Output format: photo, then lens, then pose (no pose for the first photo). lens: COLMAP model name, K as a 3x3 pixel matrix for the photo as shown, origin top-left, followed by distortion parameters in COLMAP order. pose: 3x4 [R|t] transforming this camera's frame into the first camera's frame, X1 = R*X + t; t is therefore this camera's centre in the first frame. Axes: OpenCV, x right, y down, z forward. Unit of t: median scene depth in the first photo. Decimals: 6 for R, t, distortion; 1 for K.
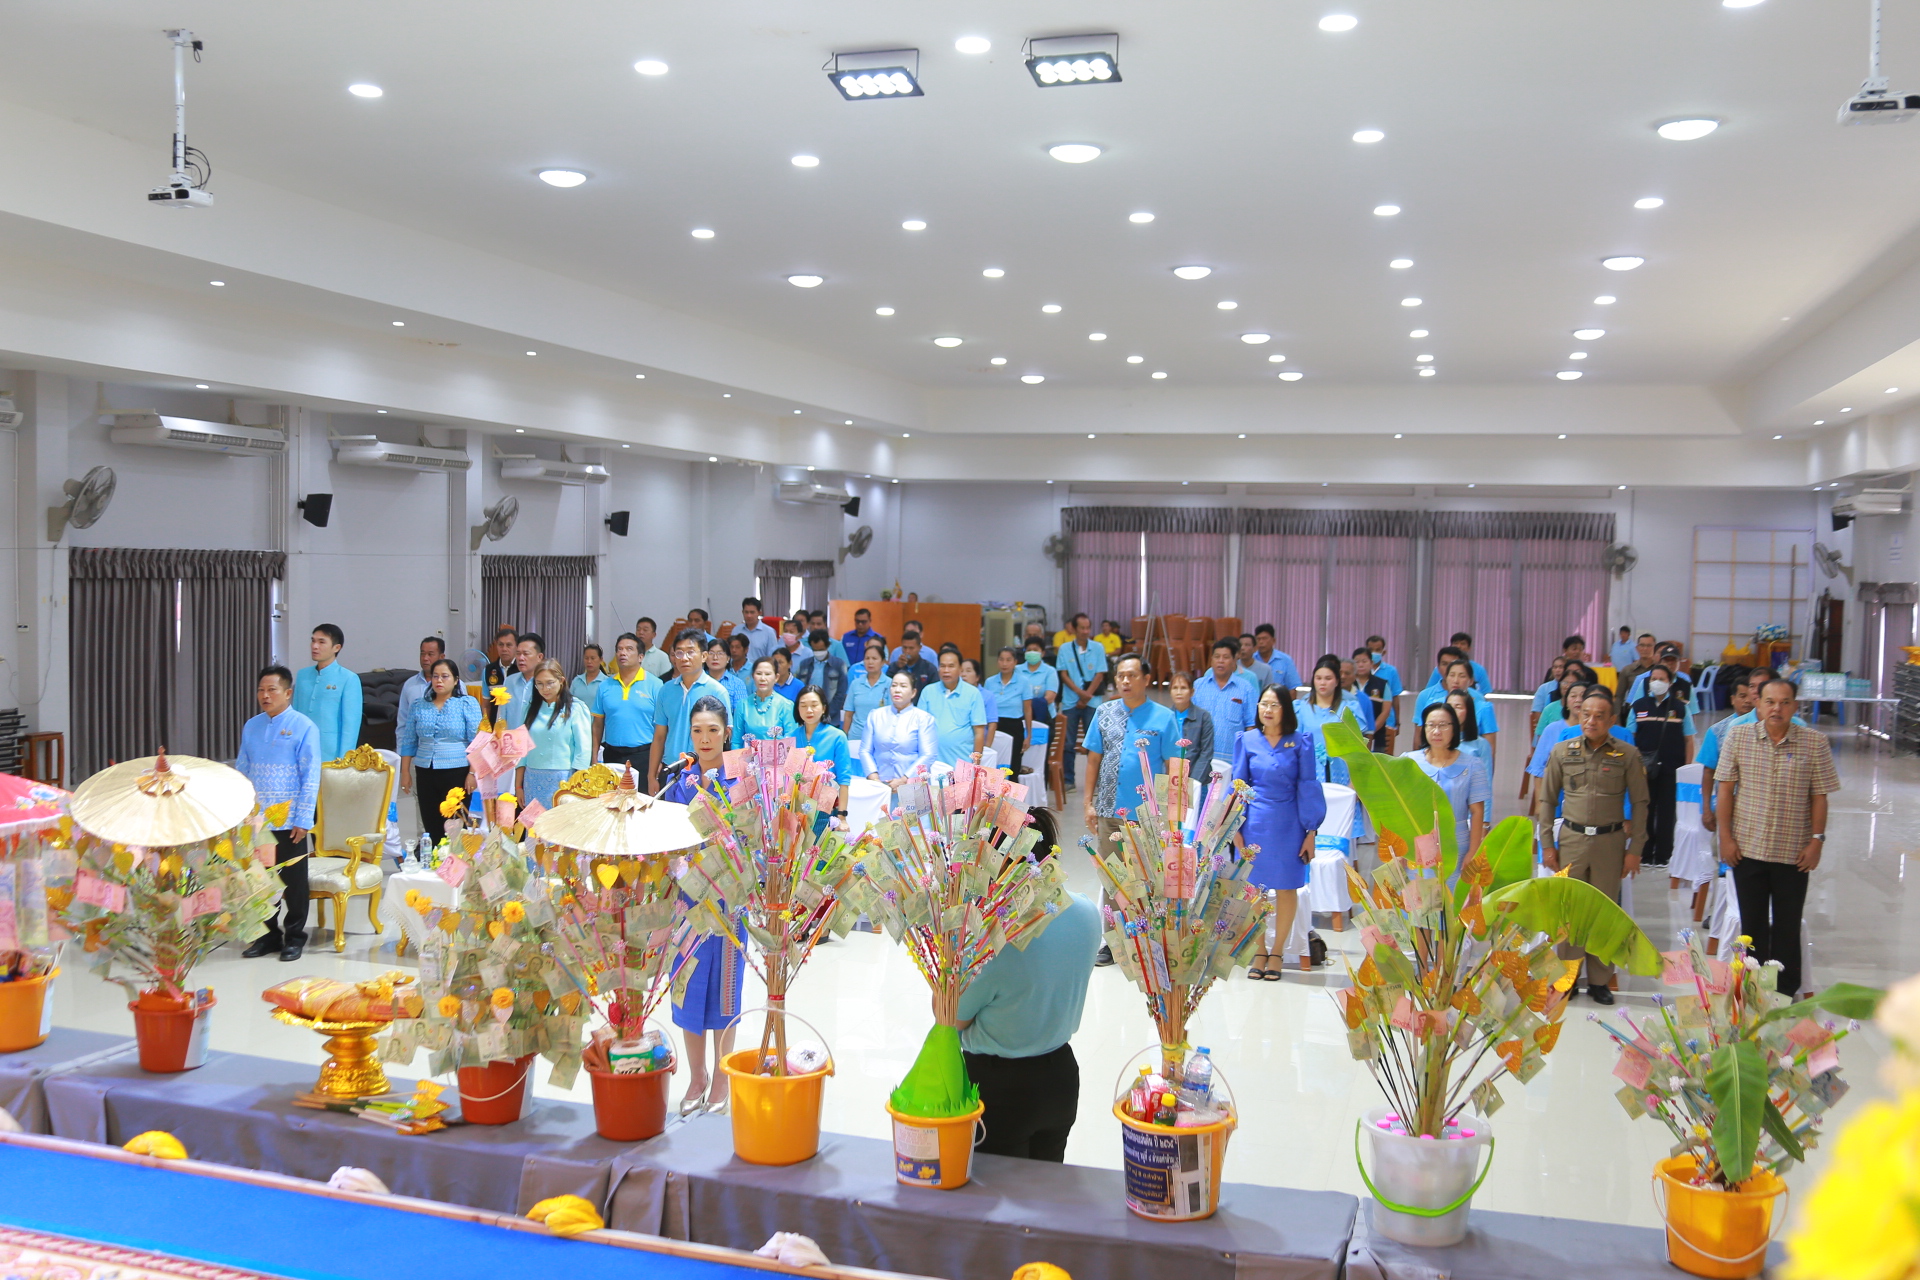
lens RADIAL K [[1863.8, 0, 960.0], [0, 1863.8, 640.0], [0, 0, 1]] dist [-0.068012, 0.027980]
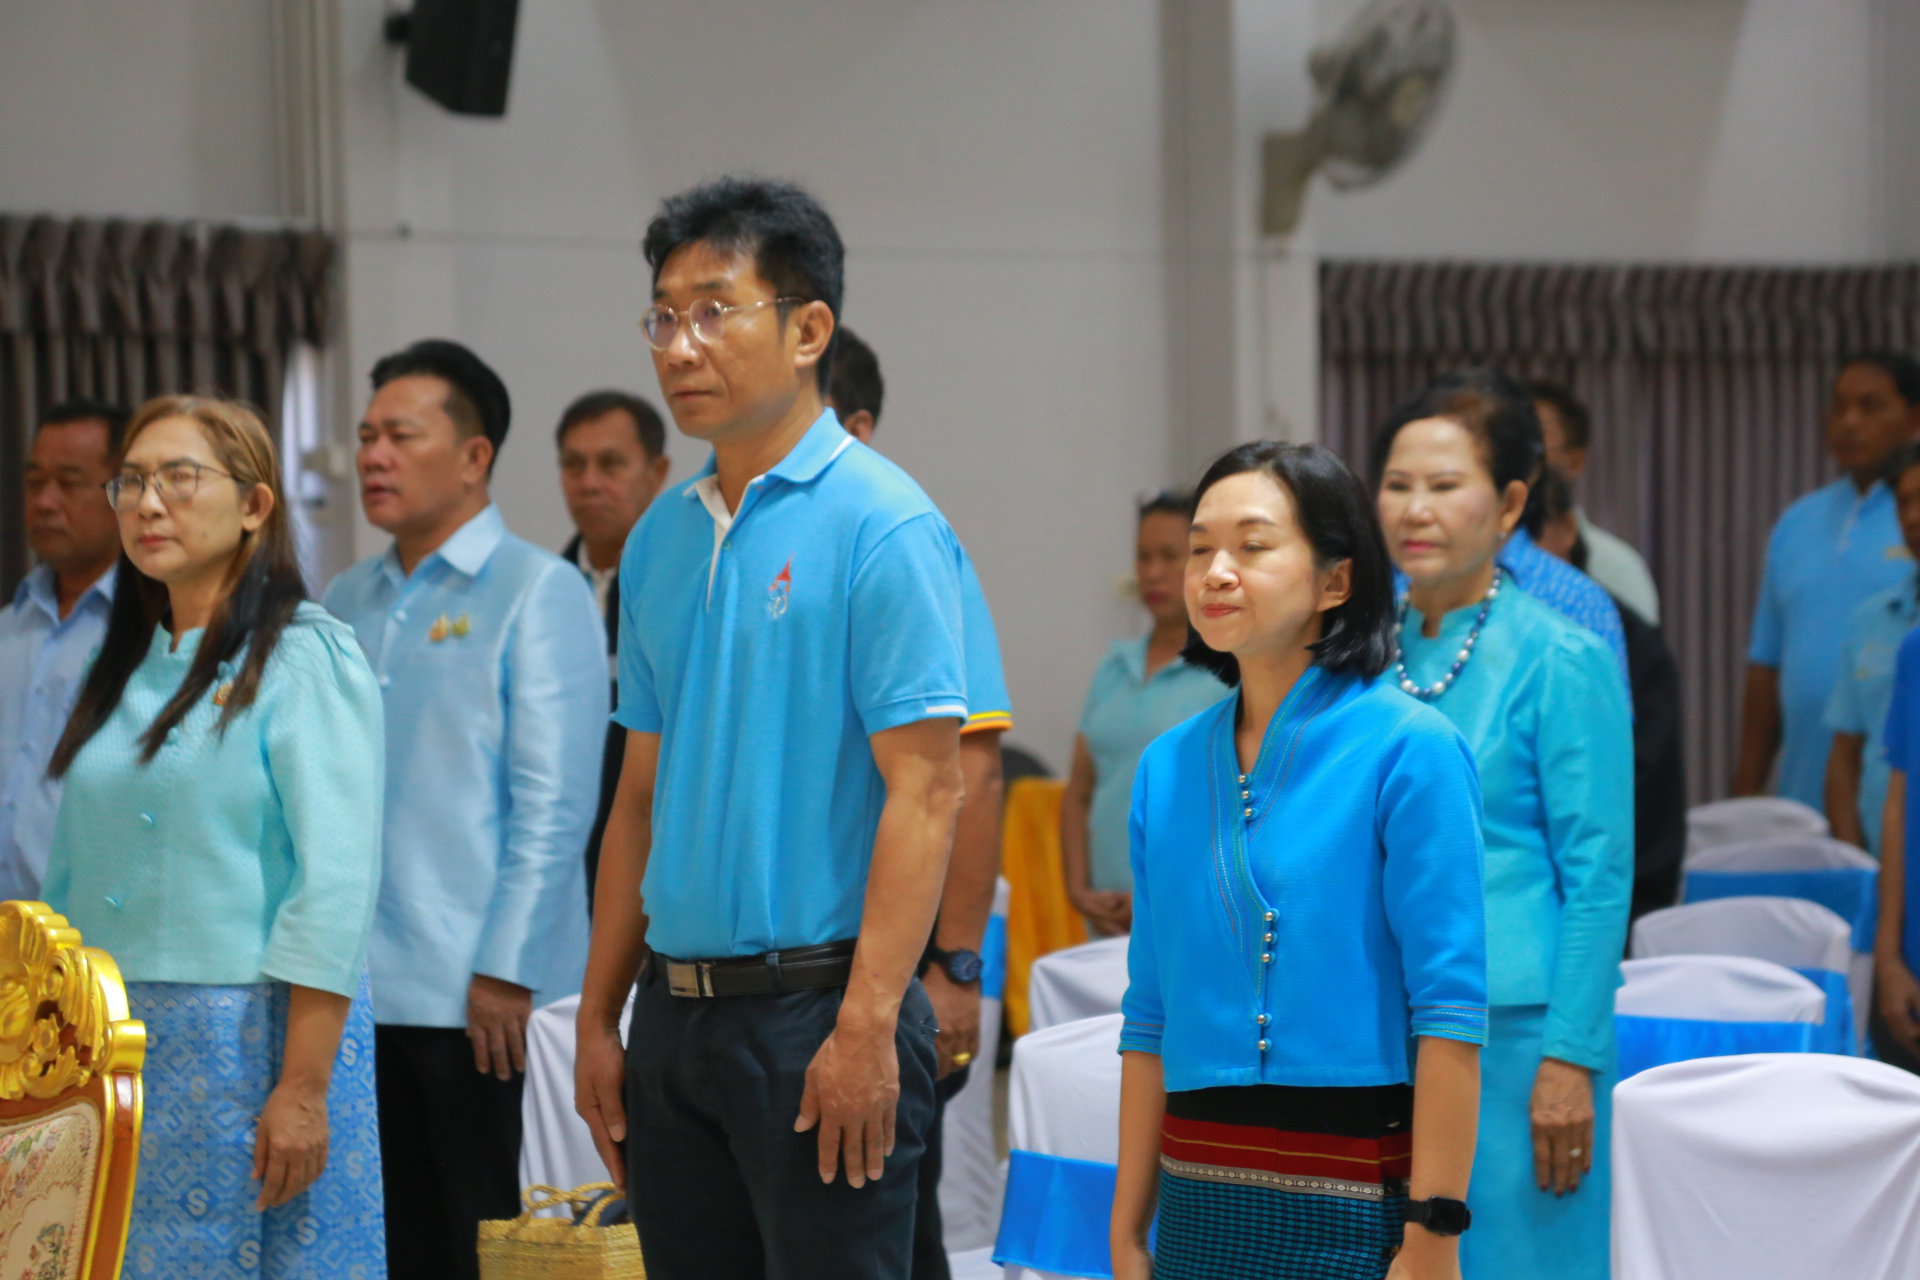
lens RADIAL K [[6852.2, 0, 960.0], [0, 6852.2, 640.0], [0, 0, 1]] dist [1.059640, 1.286212]
pose [[0.900734, -0.023792, -0.433719, 0.075683], [0.013283, 0.999541, -0.027245, 0.024776], [0.434168, 0.018780, 0.900636, 0.189129]]
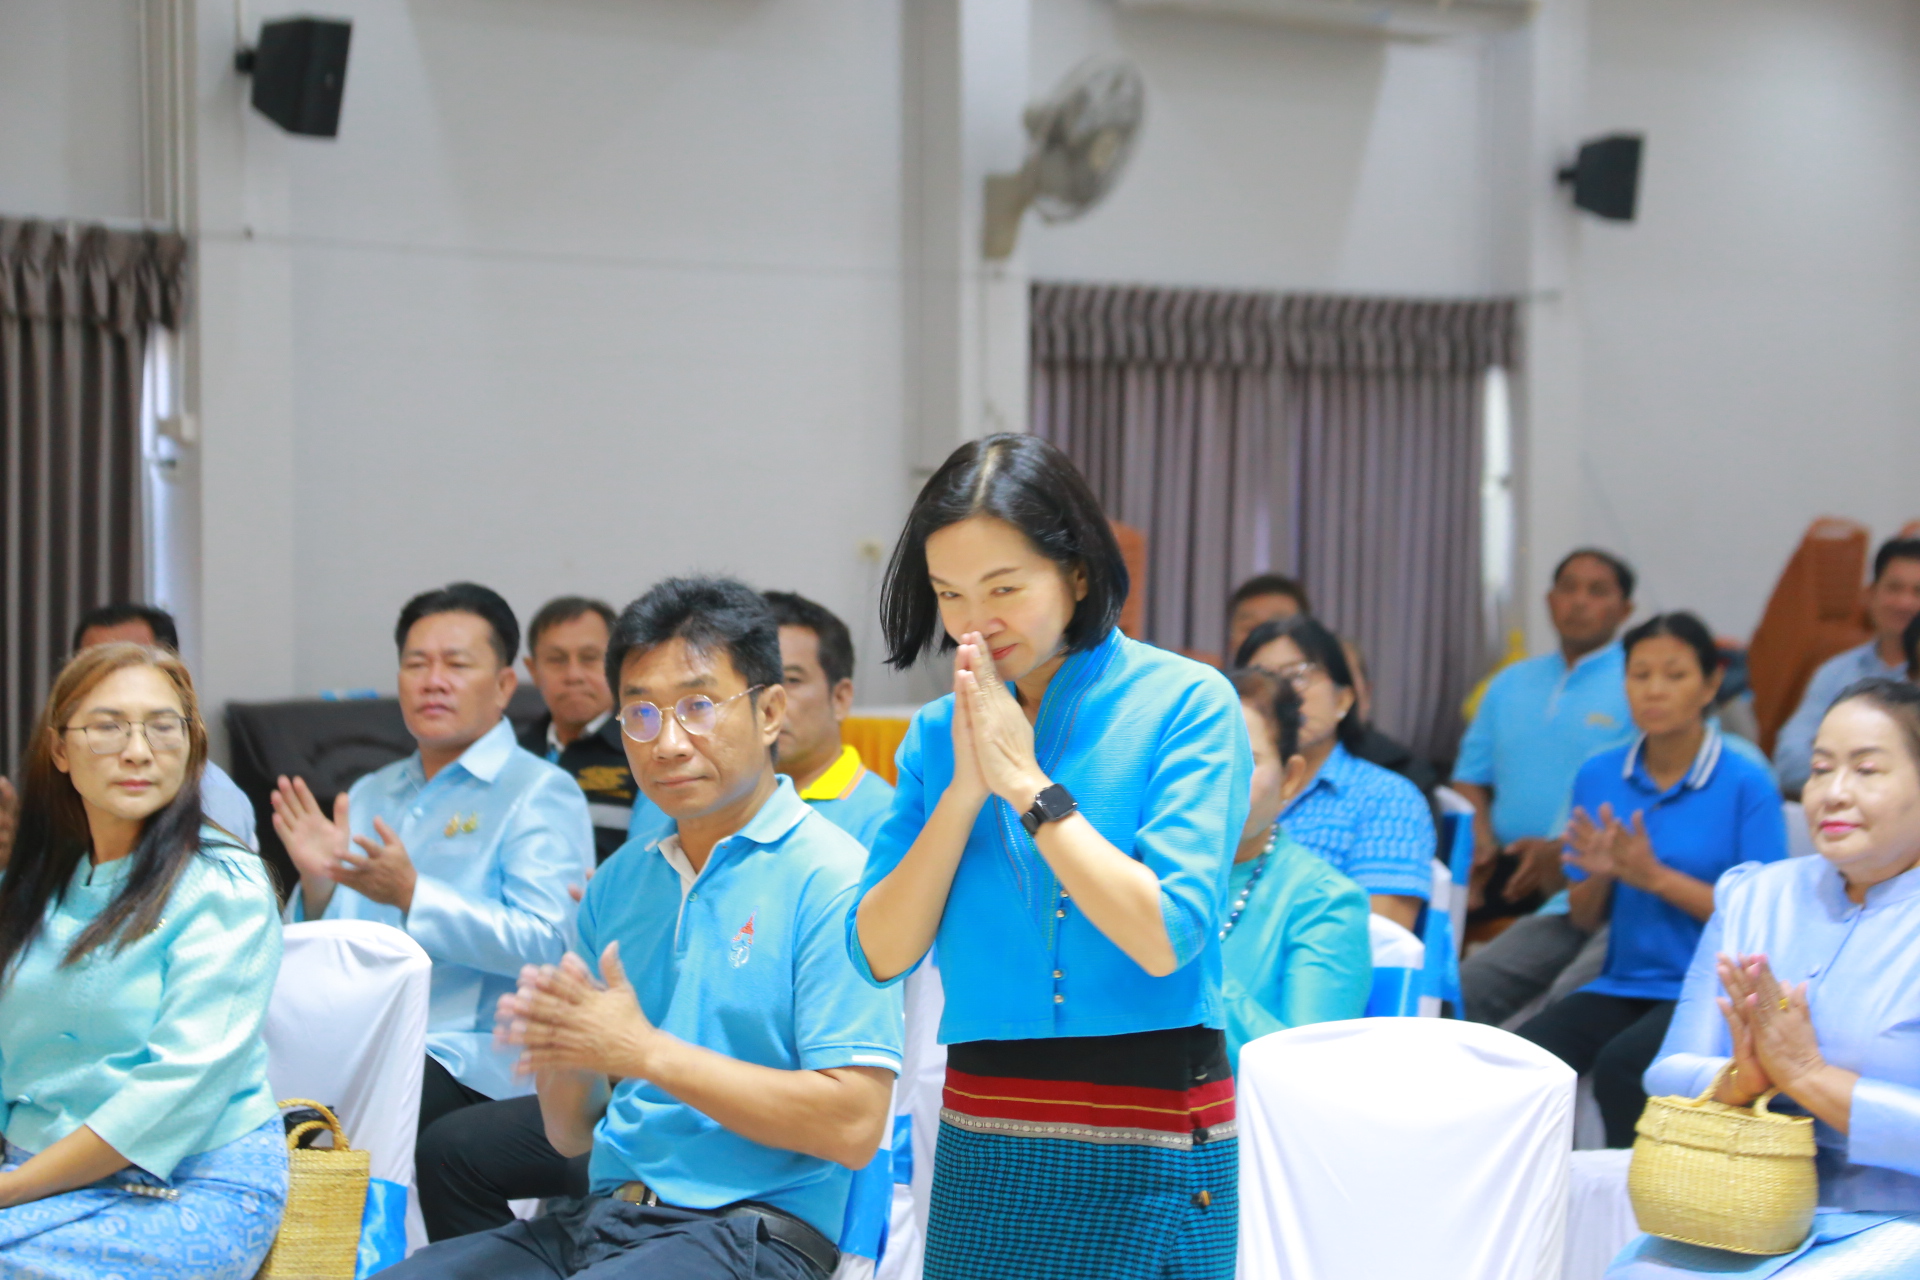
lens RADIAL K [[5301.4, 0, 960.0], [0, 5301.4, 640.0], [0, 0, 1]] dist [0.689960, -1.396784]
pose [[0.915732, -0.000962, -0.401787, 0.055977], [-0.006288, 0.999840, -0.016725, 0.021981], [0.401739, 0.017842, 0.915580, 0.245997]]
